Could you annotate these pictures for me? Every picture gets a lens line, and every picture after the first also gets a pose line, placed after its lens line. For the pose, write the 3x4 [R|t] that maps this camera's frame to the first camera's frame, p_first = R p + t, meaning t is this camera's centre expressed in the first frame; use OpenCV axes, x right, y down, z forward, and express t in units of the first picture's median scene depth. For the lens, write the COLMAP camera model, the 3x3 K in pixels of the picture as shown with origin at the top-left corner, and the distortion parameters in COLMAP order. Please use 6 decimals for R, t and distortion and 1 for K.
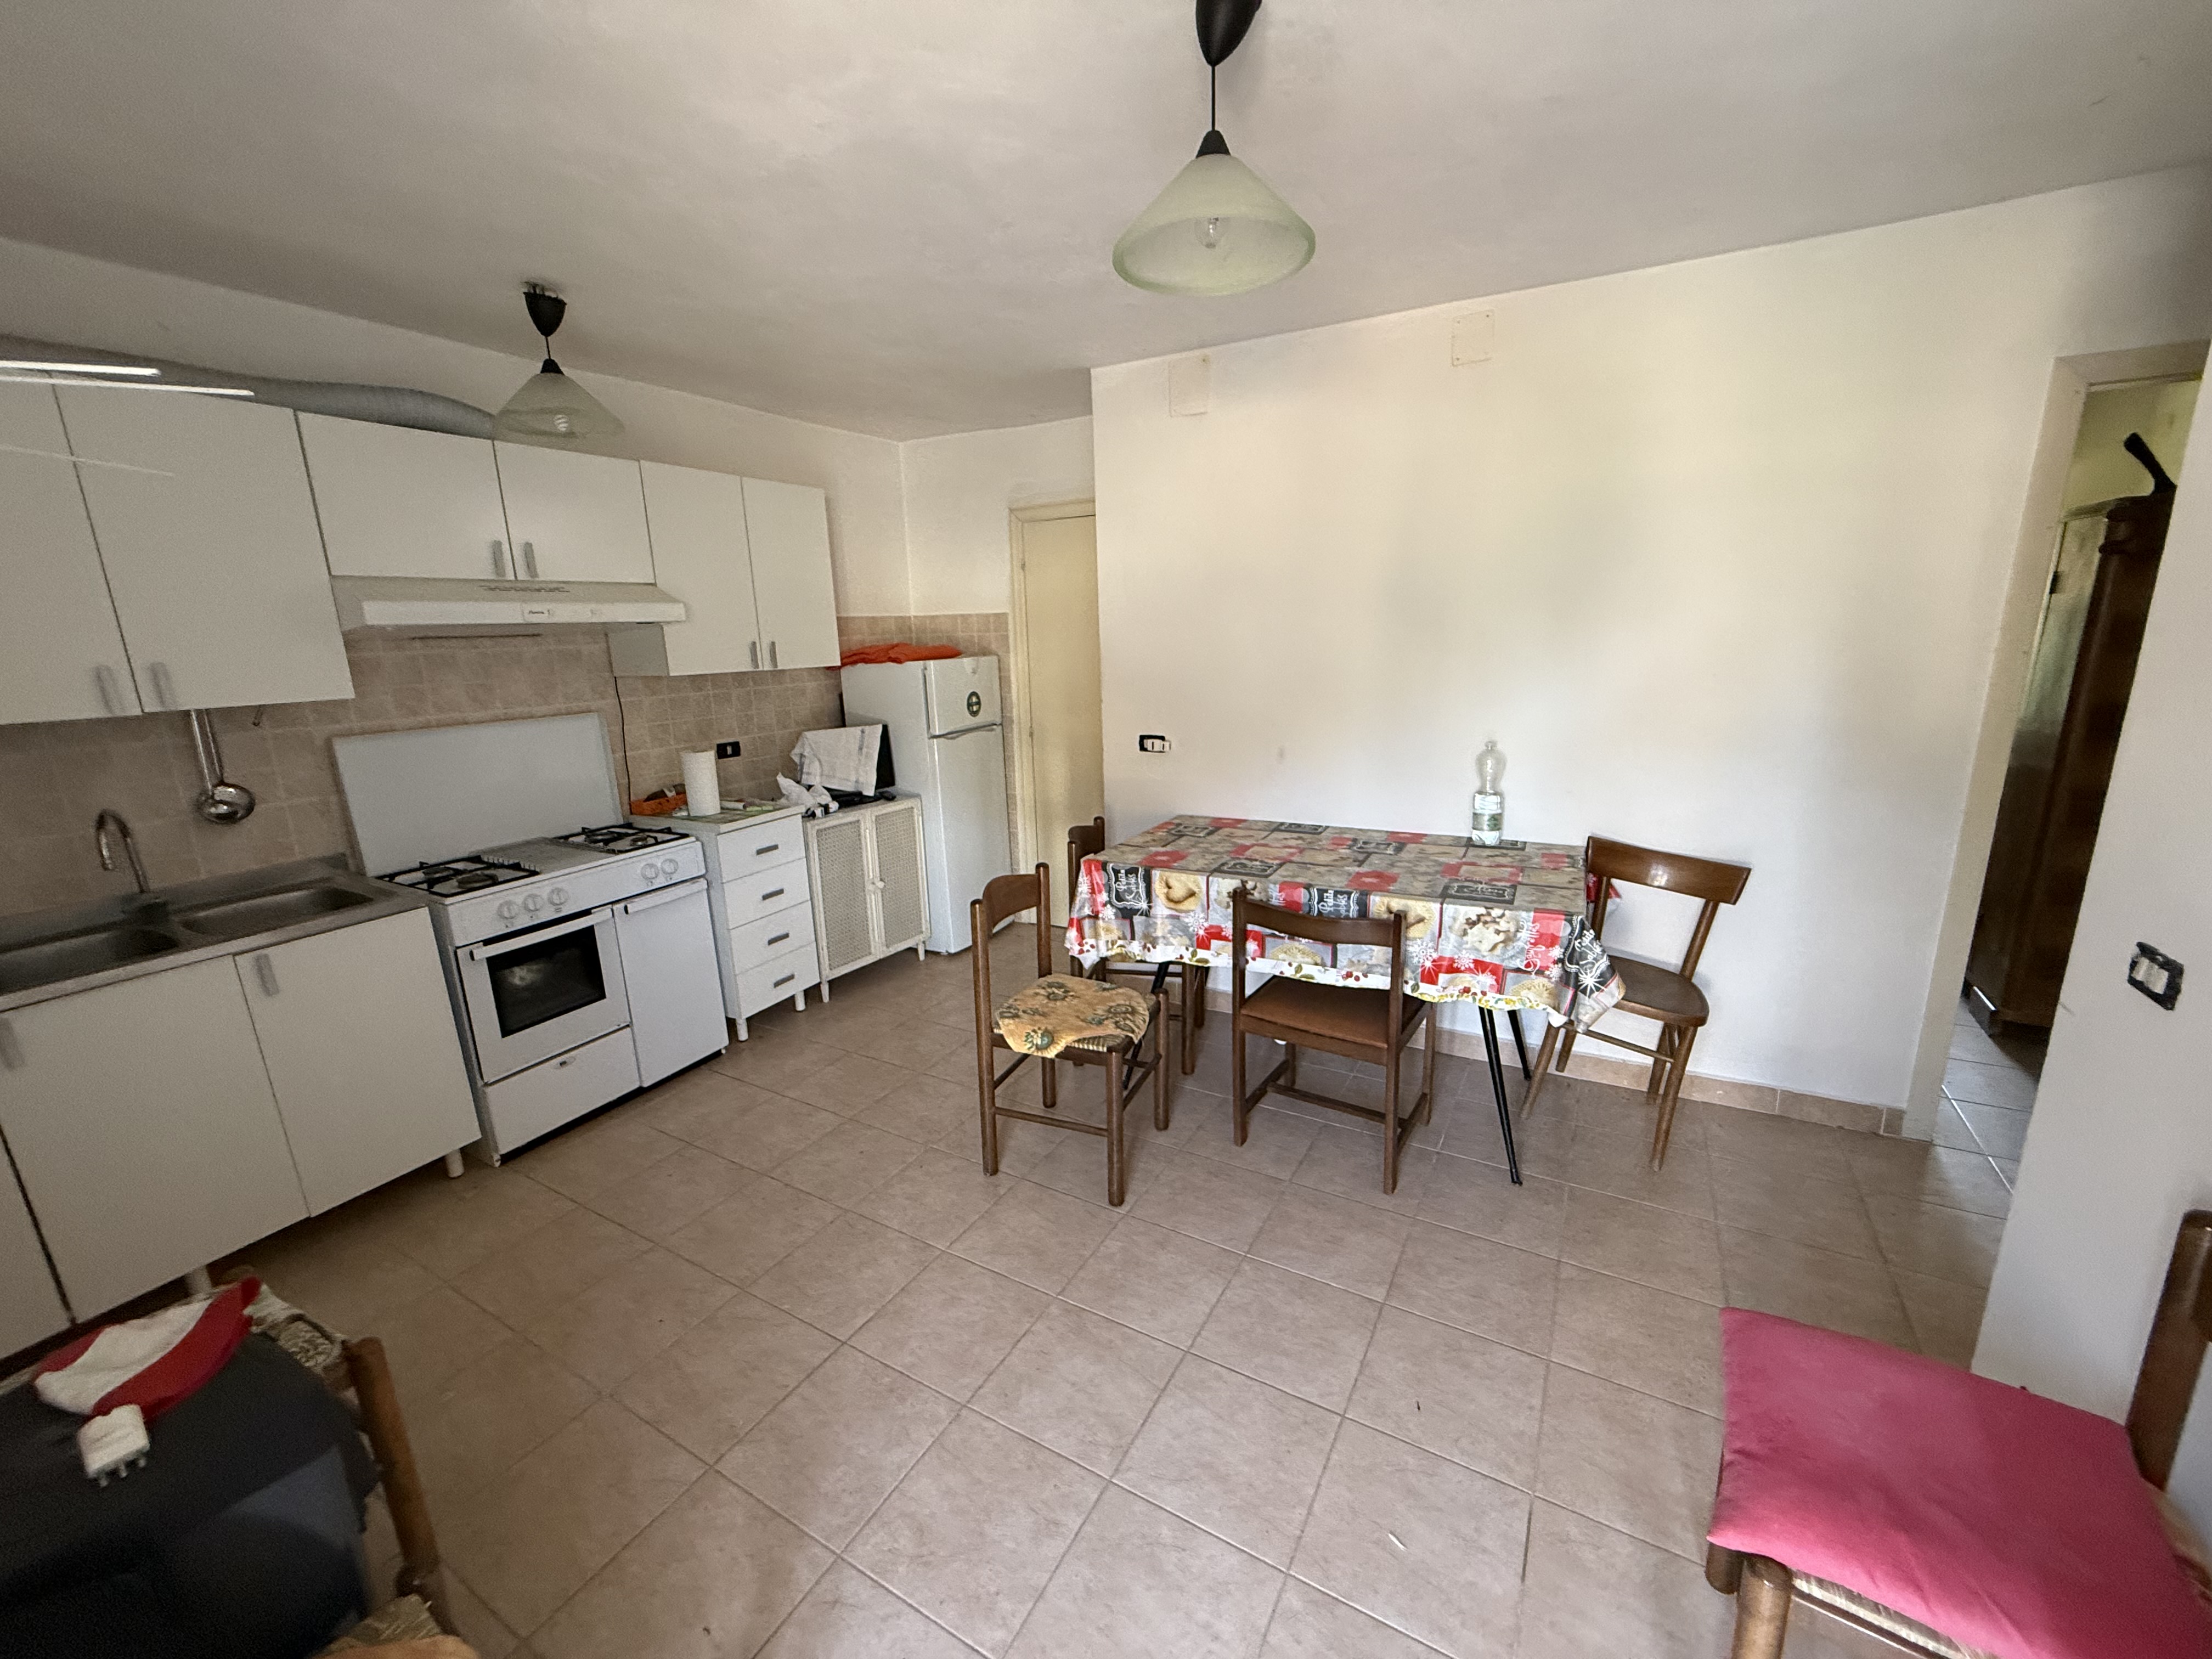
lens RADIAL K [[880.0, 0, 1105.0], [0, 880.0, 834.0], [0, 0, 1]] dist [0.000221, 0.000160]
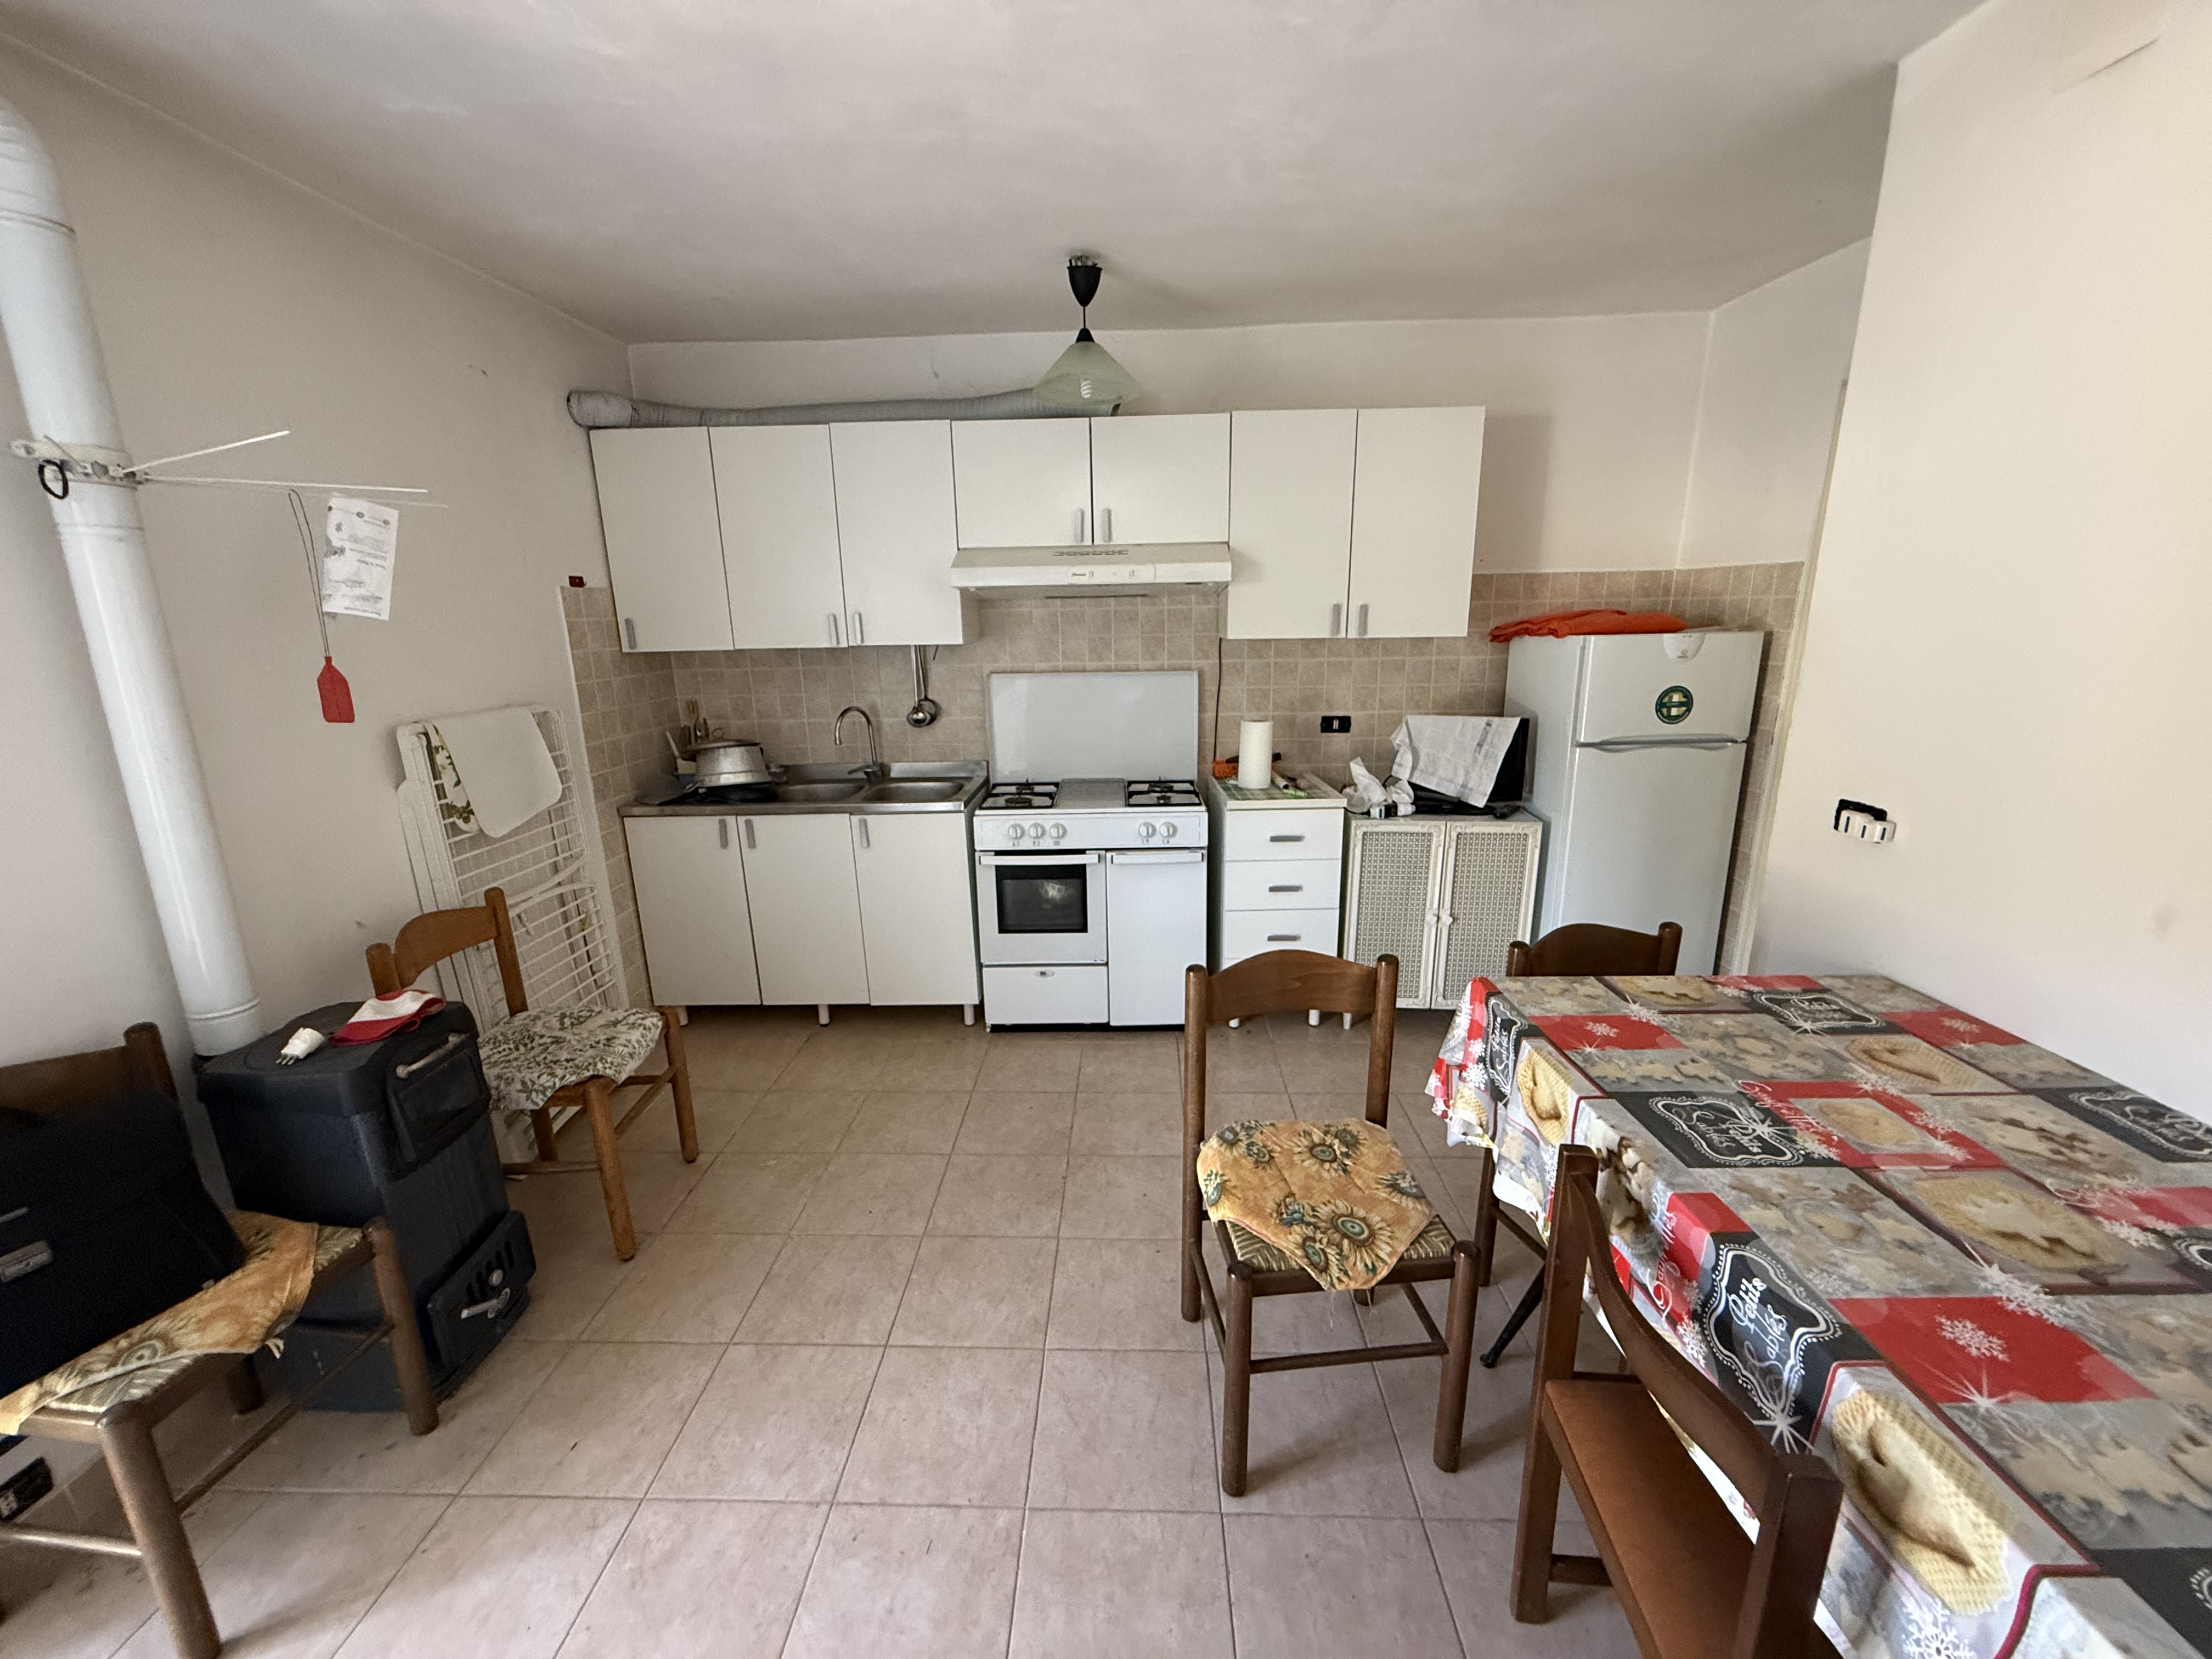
lens RADIAL K [[880.0, 0, 1105.0], [0, 880.0, 834.0], [0, 0, 1]] dist [0.000221, 0.000160]
pose [[0.470831, 0.236412, -0.849958, 0.354147], [-0.199089, 0.967047, 0.158696, -0.113078], [0.859466, 0.094498, 0.502382, 0.479194]]
